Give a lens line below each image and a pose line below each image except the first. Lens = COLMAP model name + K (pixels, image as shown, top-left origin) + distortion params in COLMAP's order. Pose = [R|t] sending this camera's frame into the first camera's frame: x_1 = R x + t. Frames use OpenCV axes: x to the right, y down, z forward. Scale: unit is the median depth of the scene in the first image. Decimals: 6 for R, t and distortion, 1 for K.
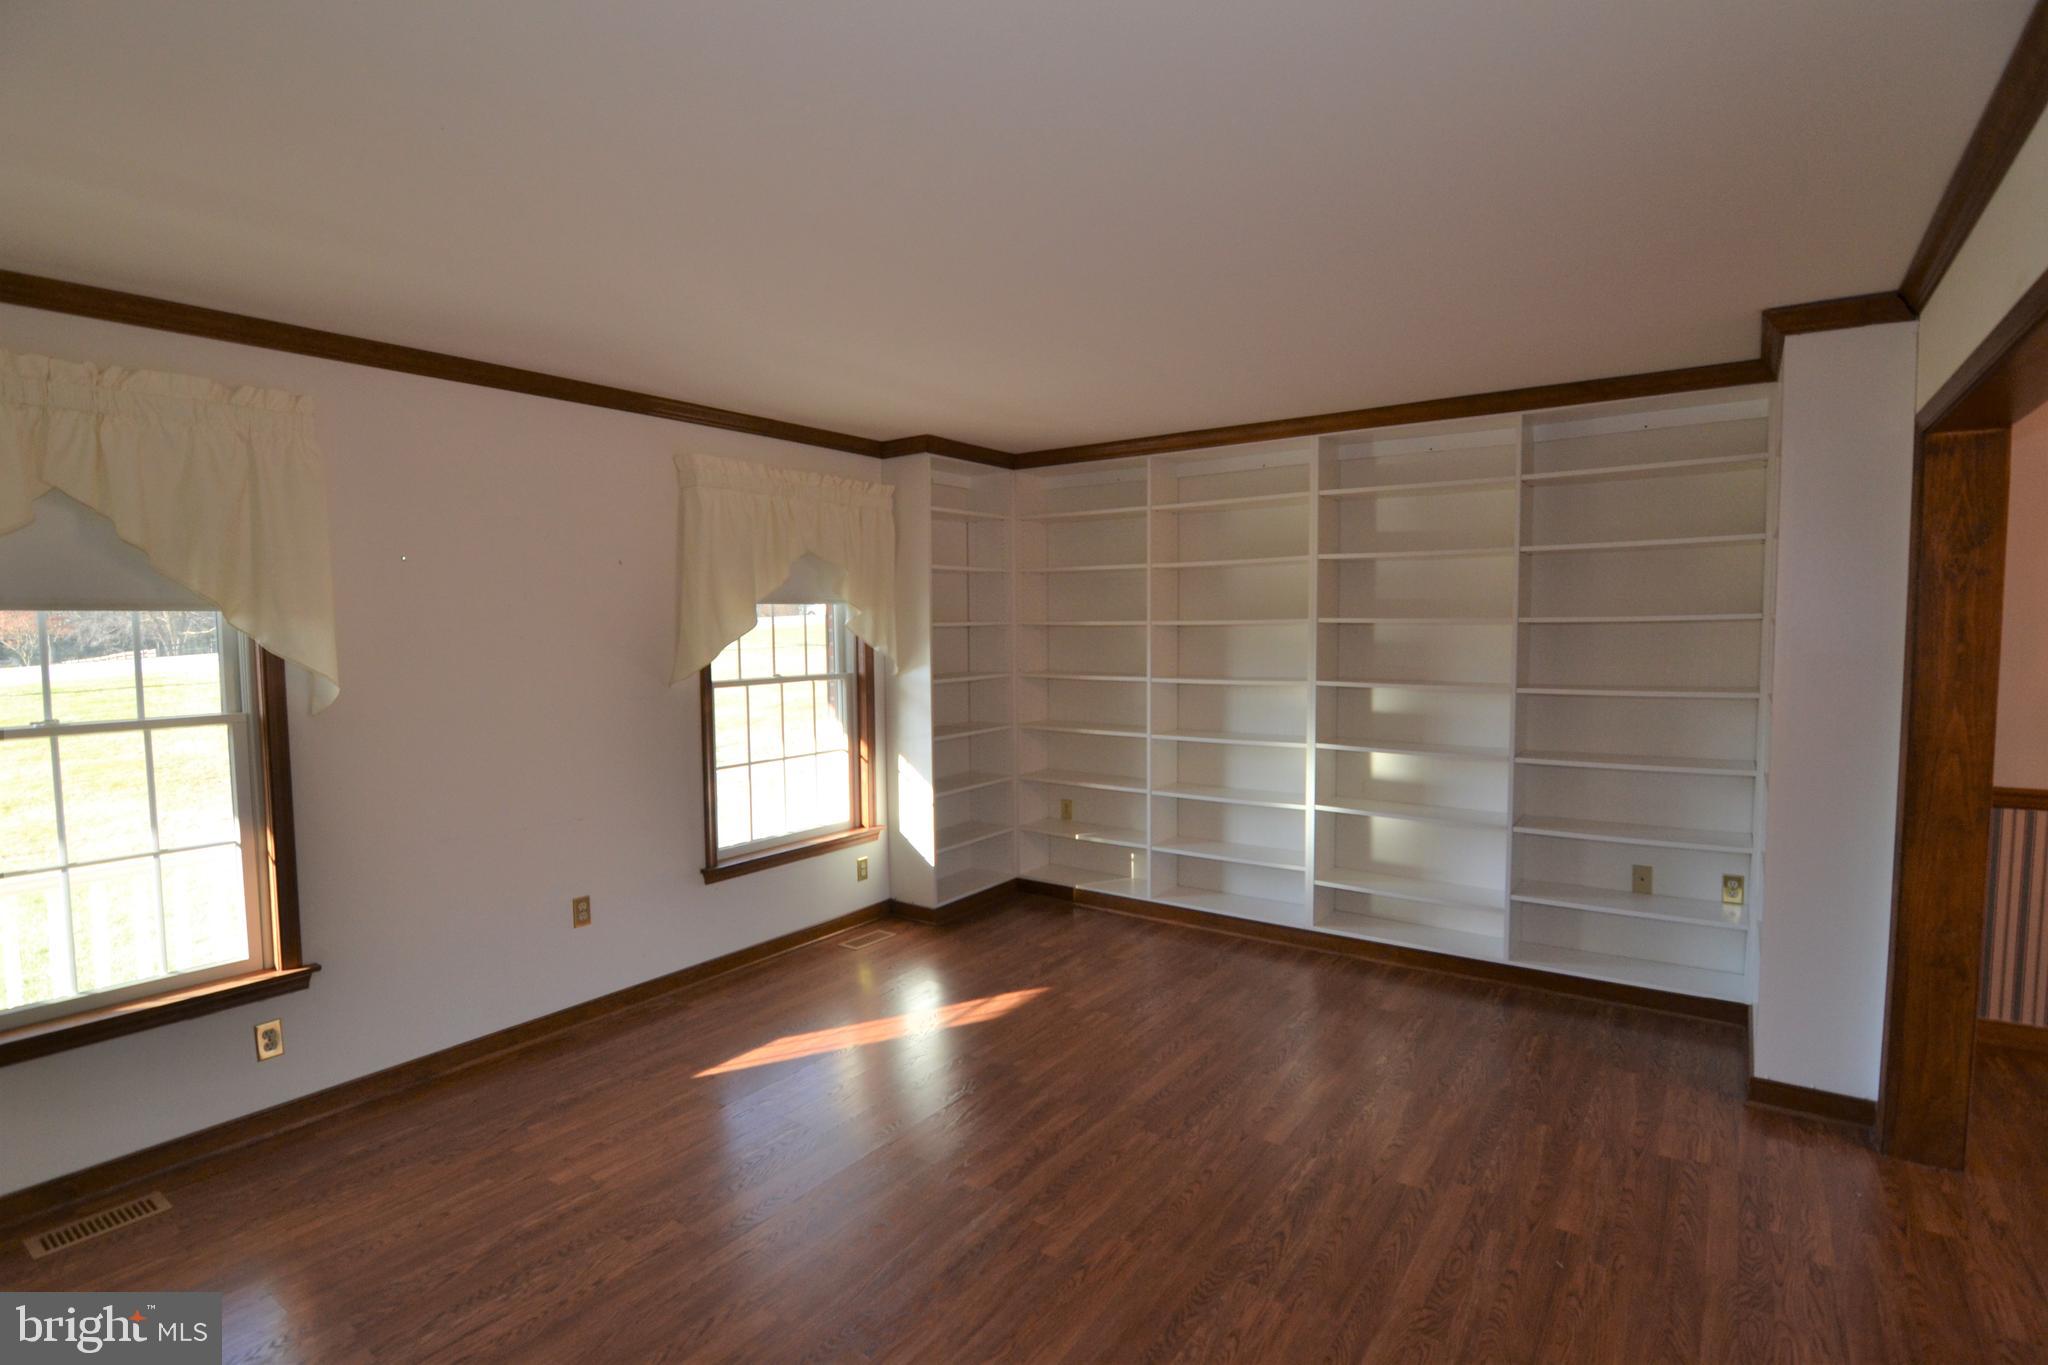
lens RADIAL K [[957.0, 0, 1008.9], [0, 957.0, 682.1], [0, 0, 1]] dist [-0.009815, -0.005682]
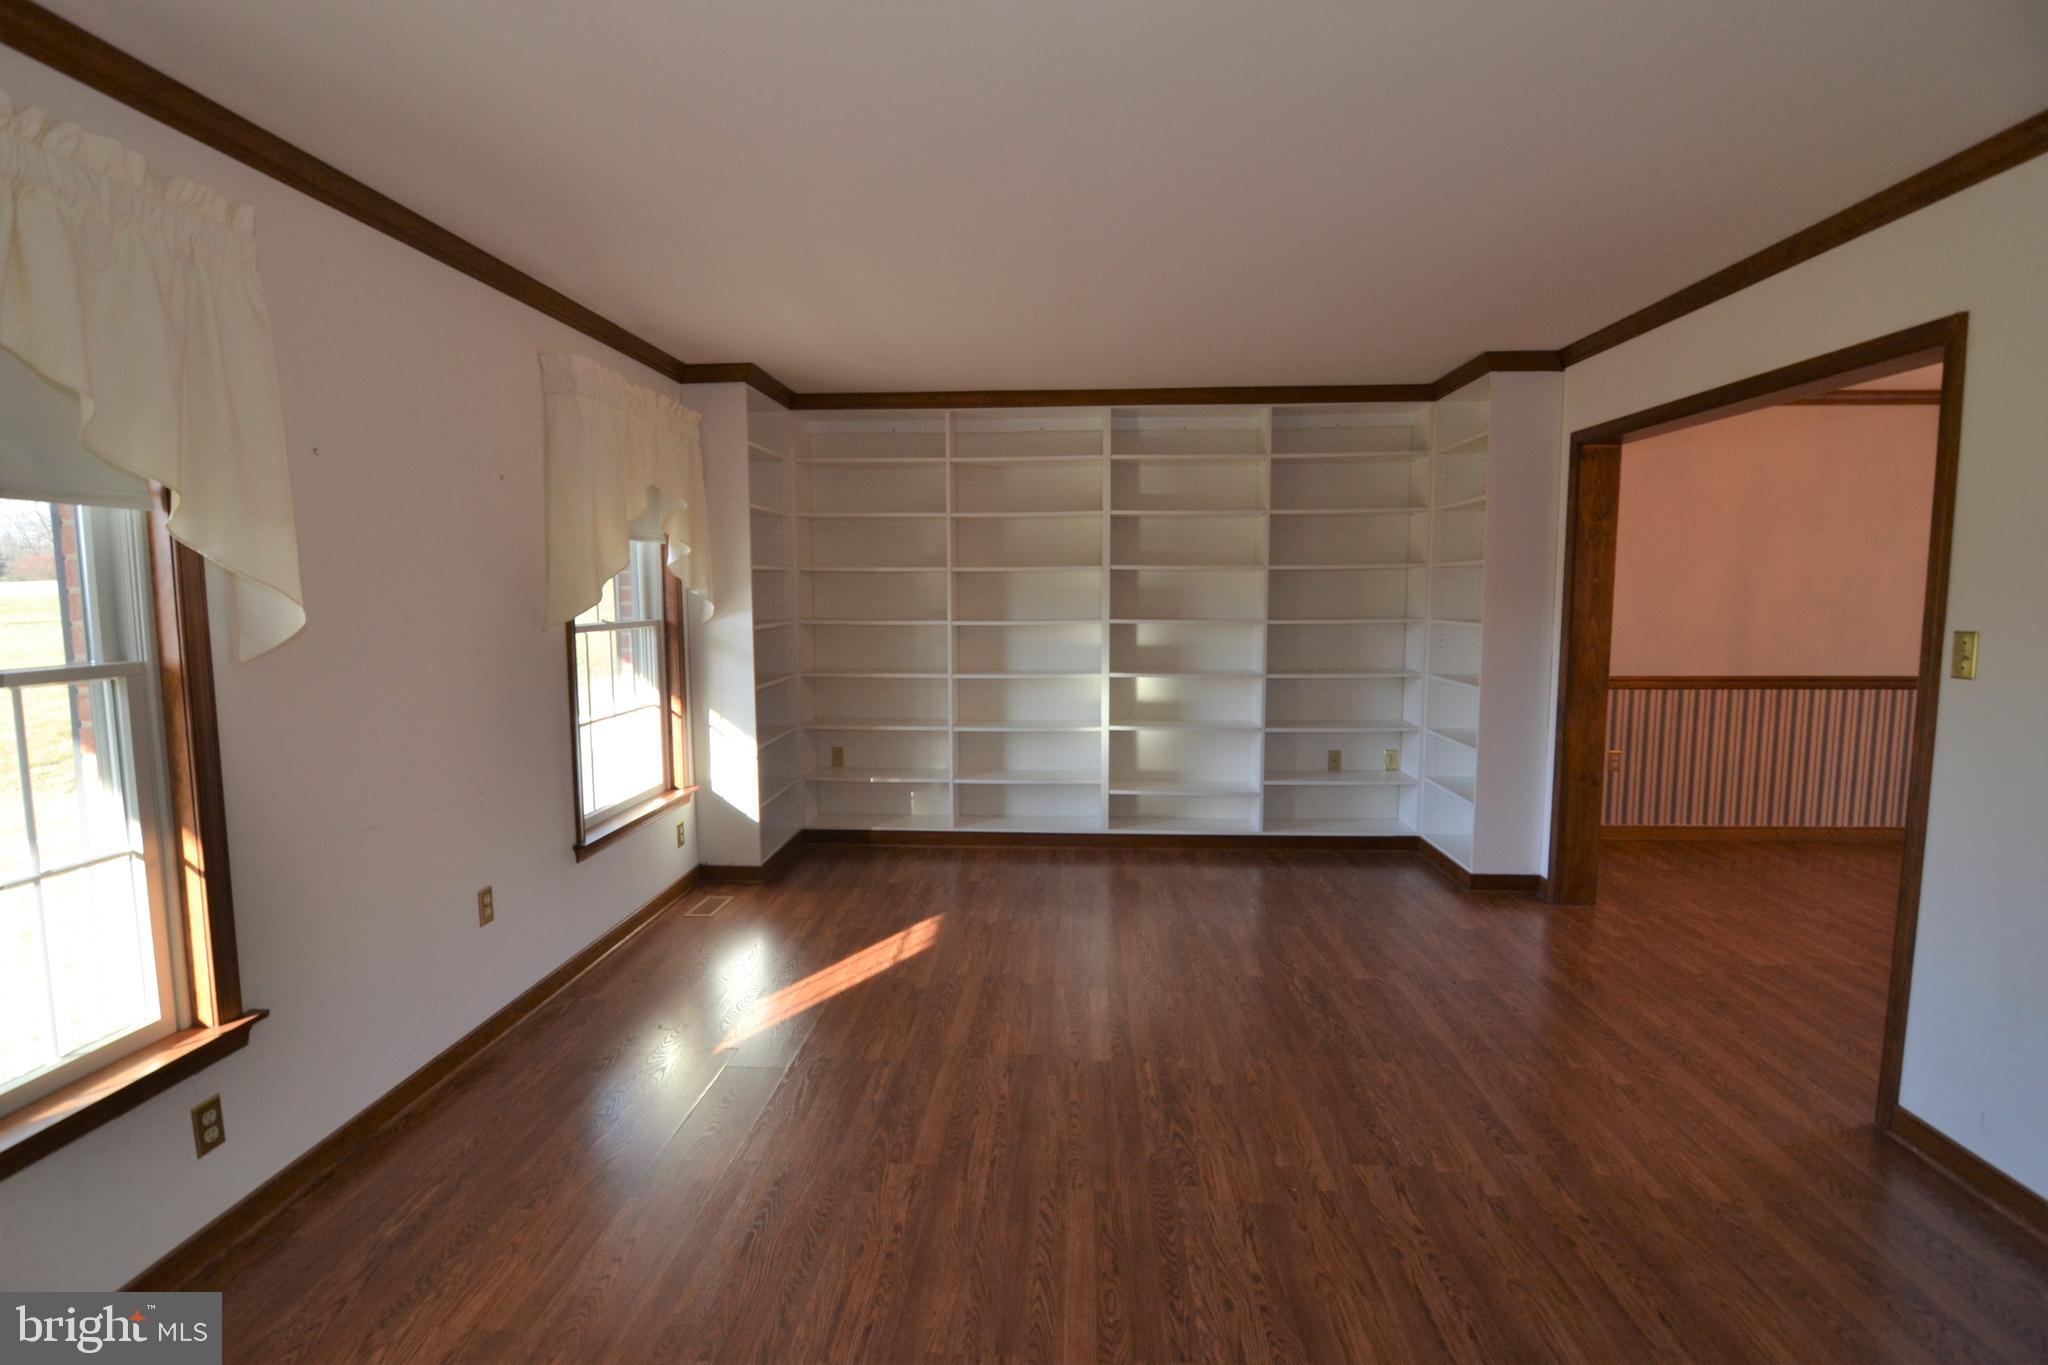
lens RADIAL K [[957.0, 0, 1017.8], [0, 957.0, 671.3], [0, 0, 1]] dist [-0.009815, -0.005682]
pose [[0.857250, -0.040246, 0.513325, -0.374411], [0.027213, 0.999089, 0.032886, 0.020717], [-0.514181, -0.014222, 0.857564, 0.058262]]
